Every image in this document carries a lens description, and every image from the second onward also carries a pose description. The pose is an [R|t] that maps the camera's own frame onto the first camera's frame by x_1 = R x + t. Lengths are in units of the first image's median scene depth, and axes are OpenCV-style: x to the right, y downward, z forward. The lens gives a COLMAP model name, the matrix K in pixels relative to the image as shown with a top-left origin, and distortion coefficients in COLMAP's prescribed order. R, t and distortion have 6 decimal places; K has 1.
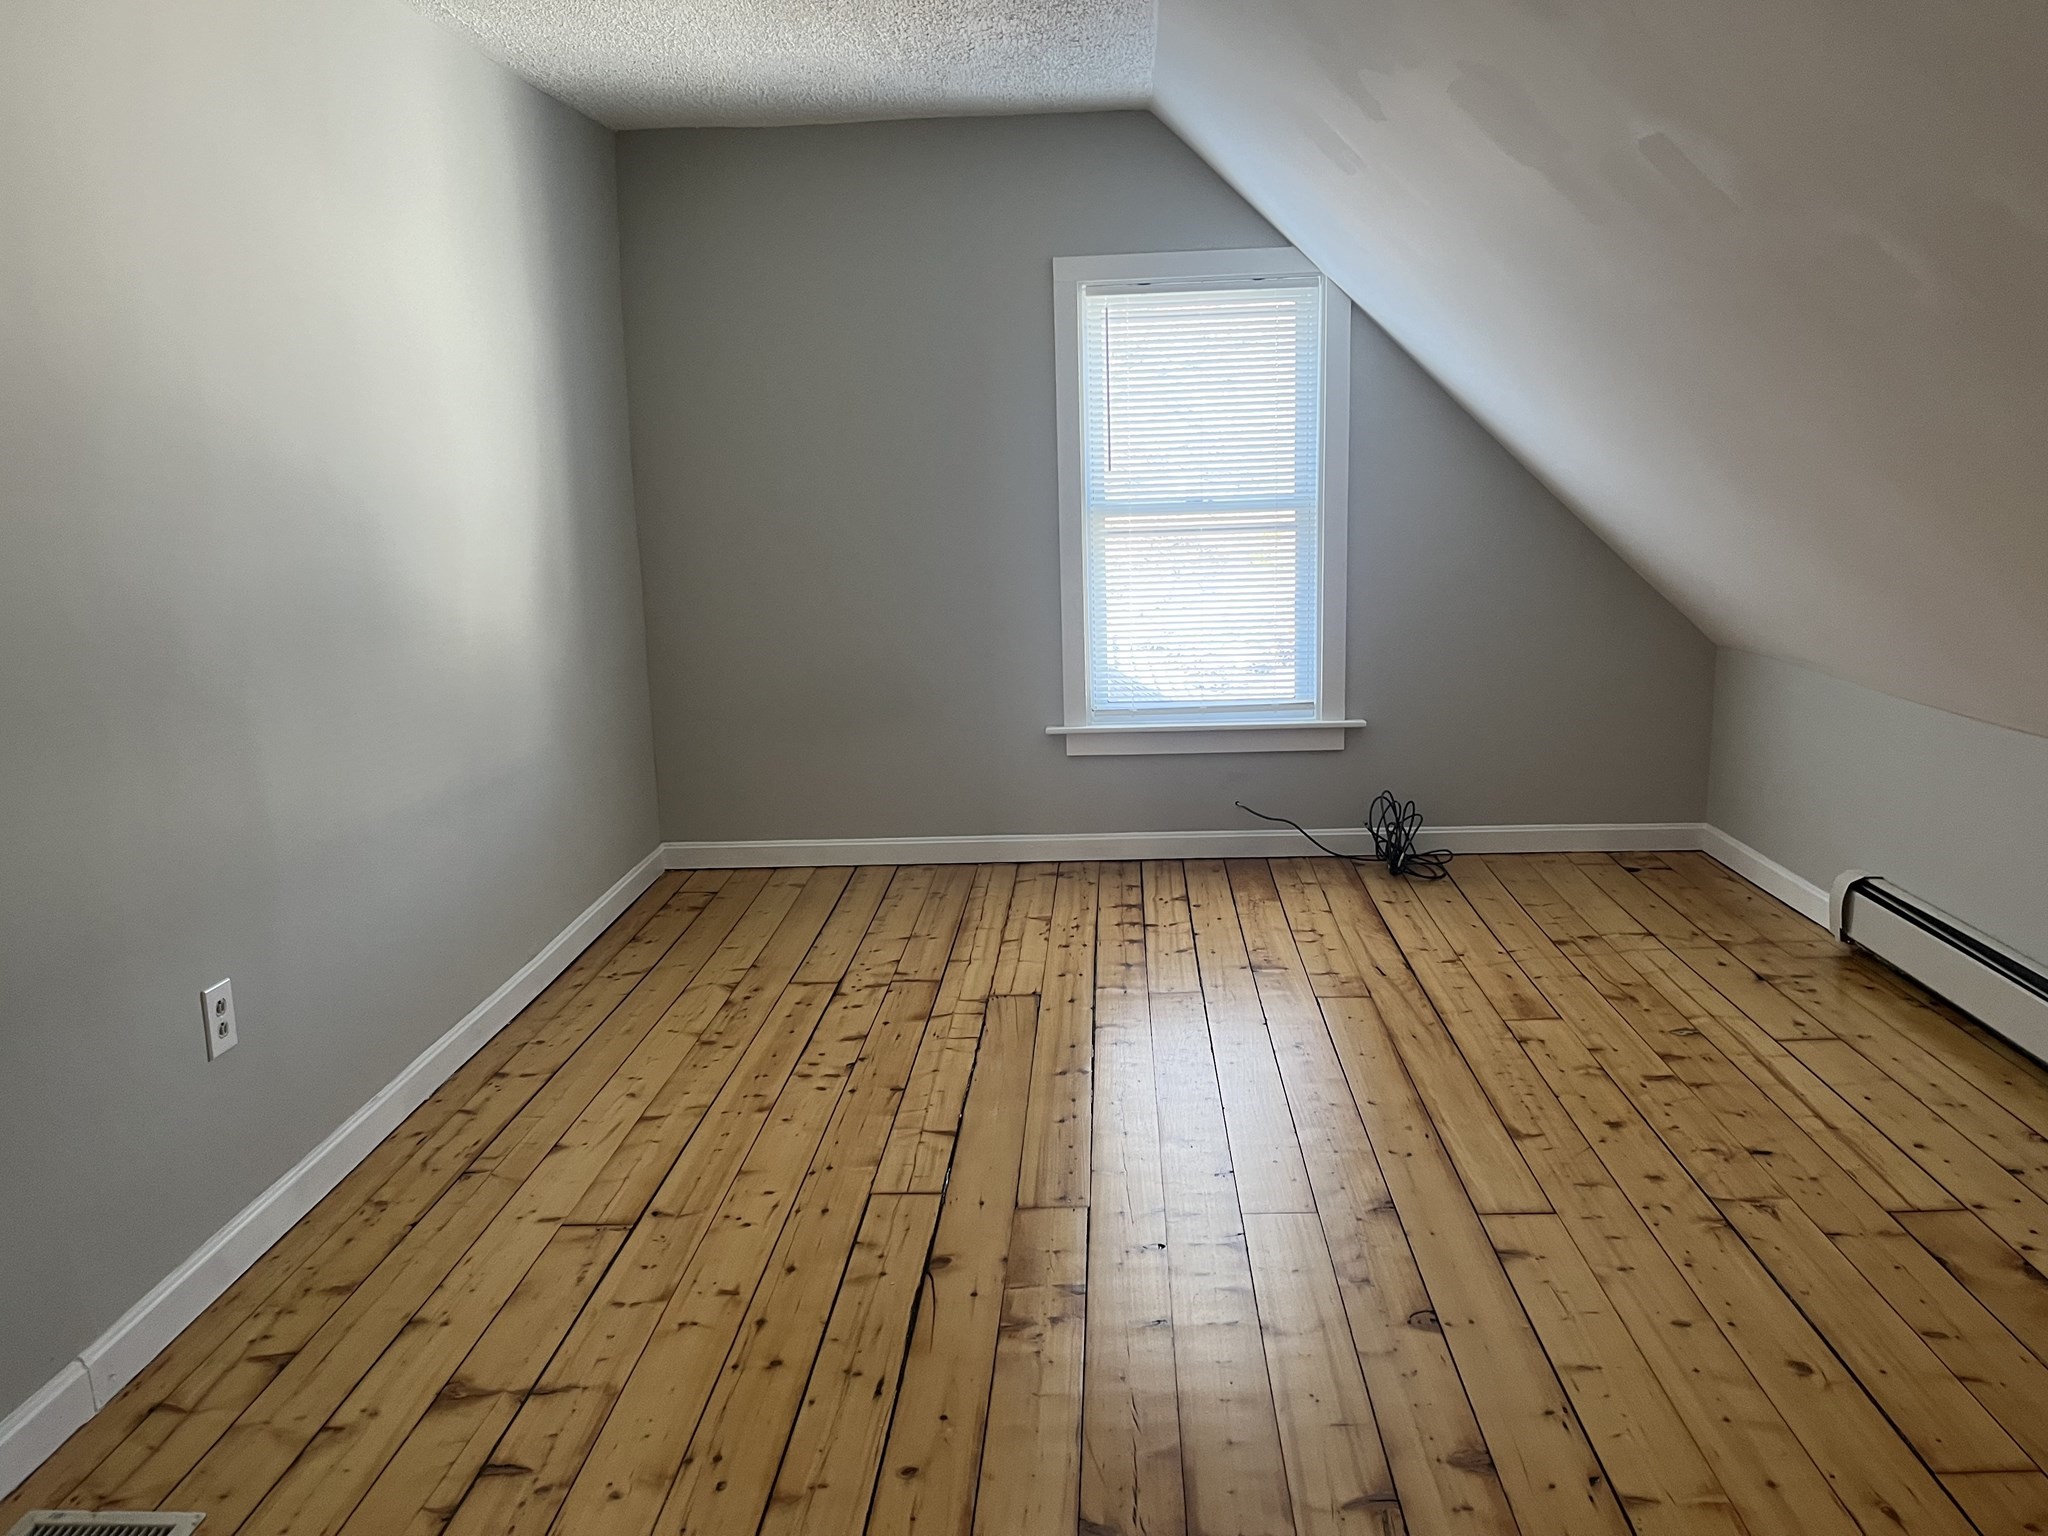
lens RADIAL K [[1564.0, 0, 1025.9], [0, 1564.0, 769.9], [0, 0, 1]] dist [0.076413, -0.095749]
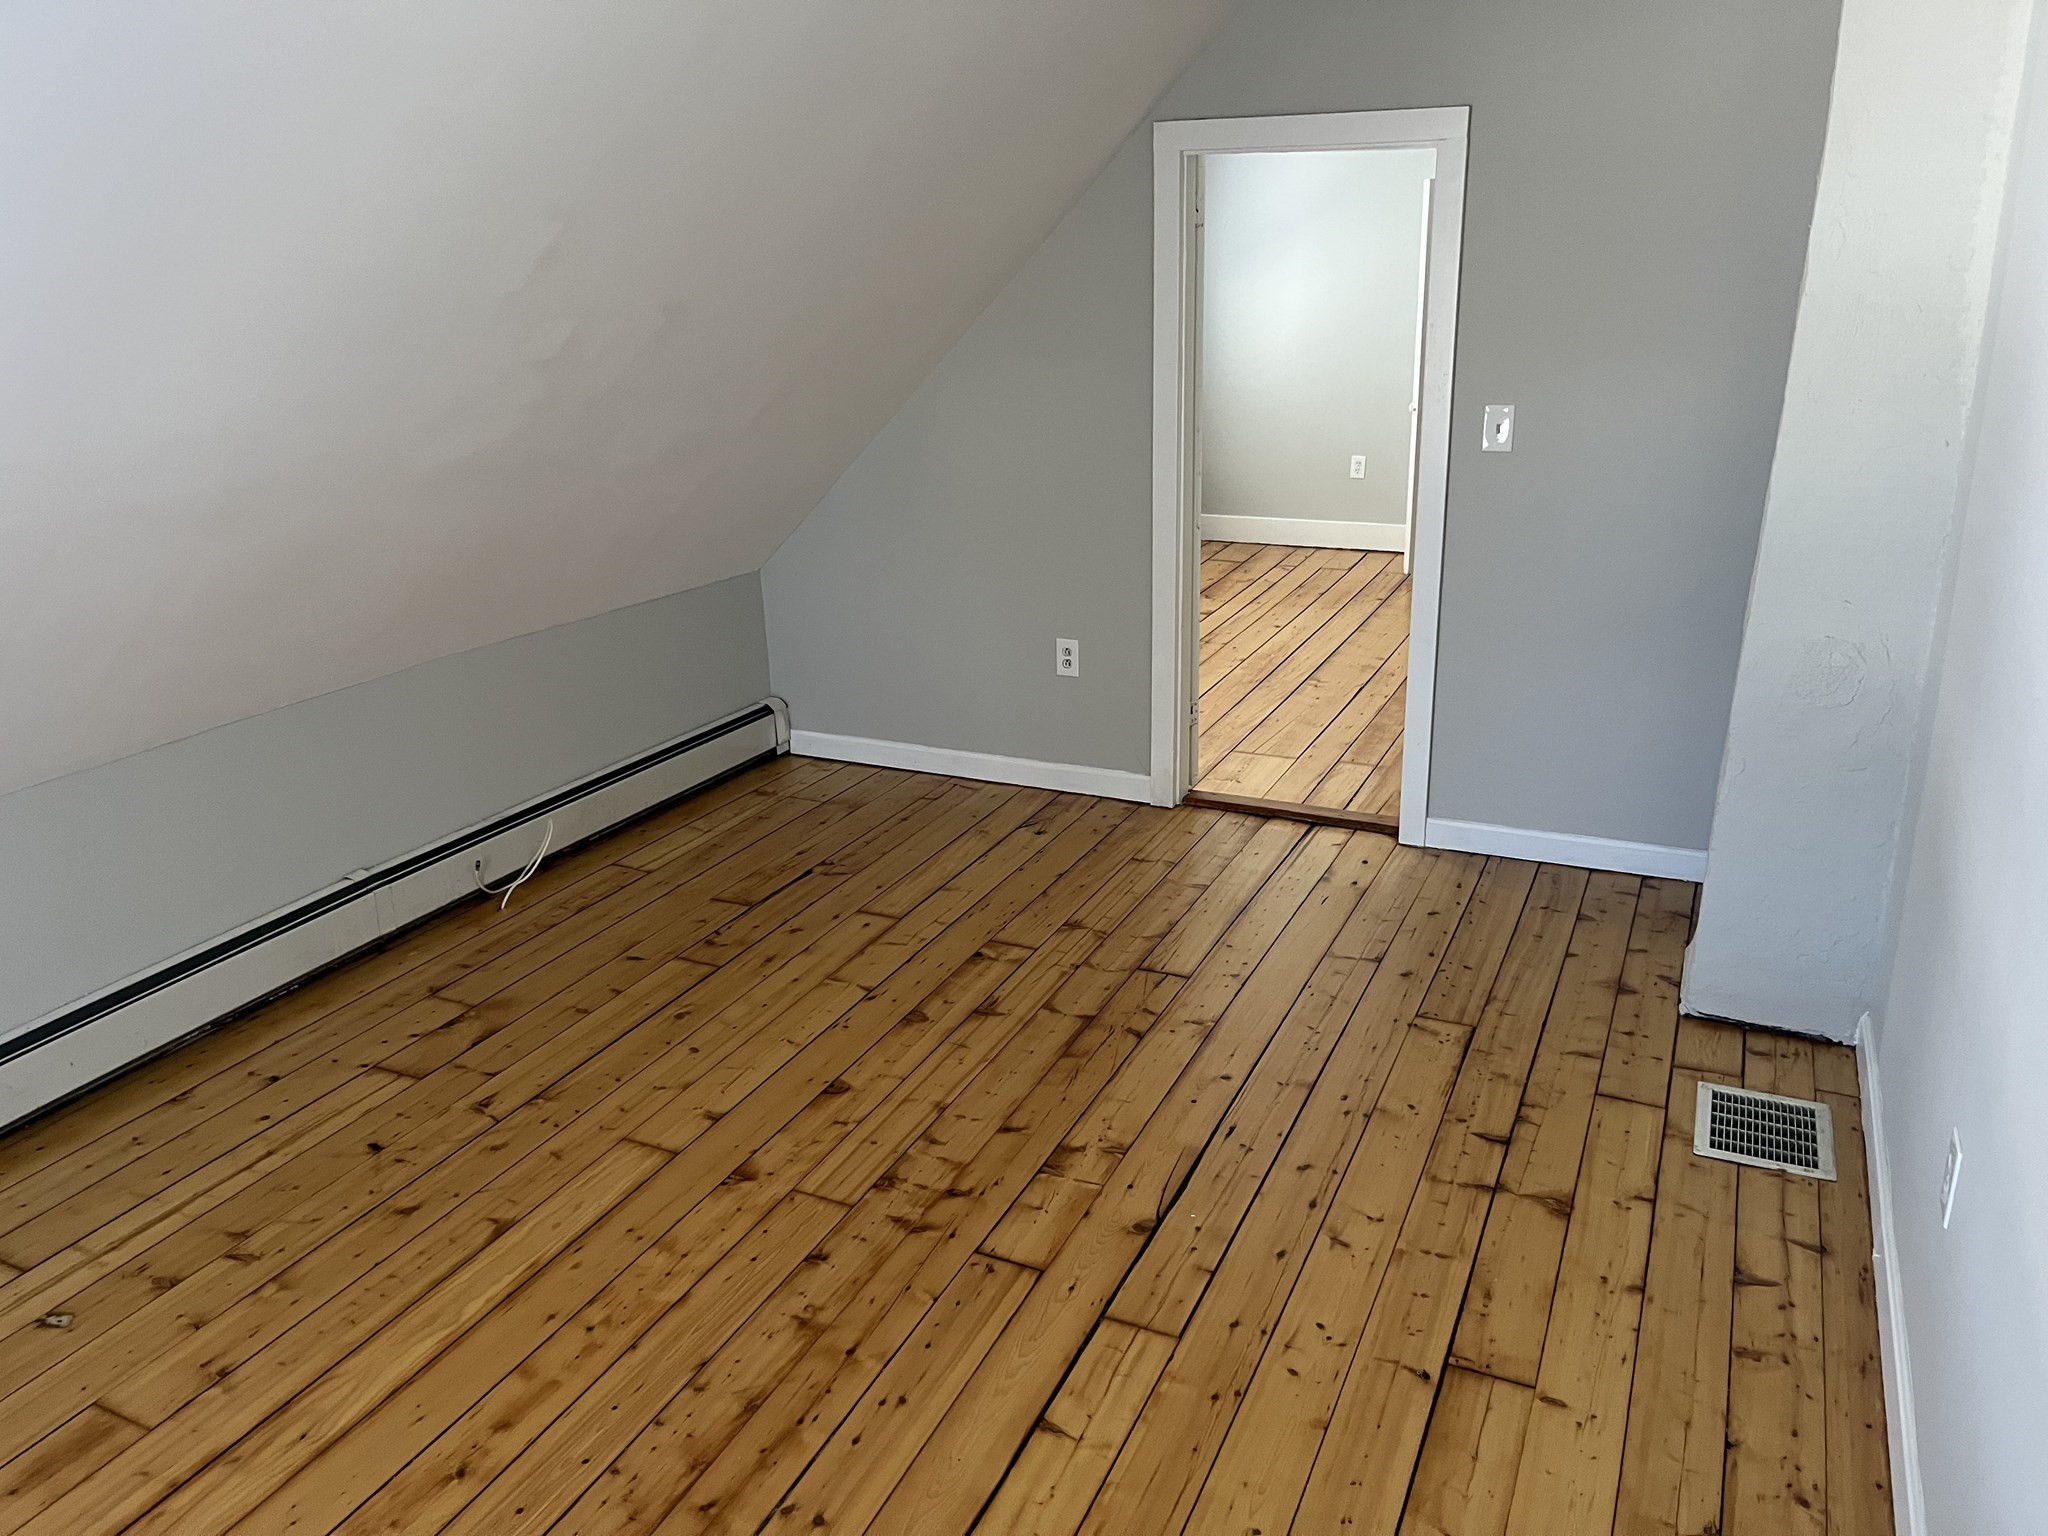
lens RADIAL K [[1564.0, 0, 1027.8], [0, 1564.0, 770.2], [0, 0, 1]] dist [0.076413, -0.095749]
pose [[-0.930733, -0.069316, 0.359070, -0.362589], [0.114789, 0.876874, 0.466814, -0.497175], [-0.347217, 0.475696, -0.808179, 1.832603]]
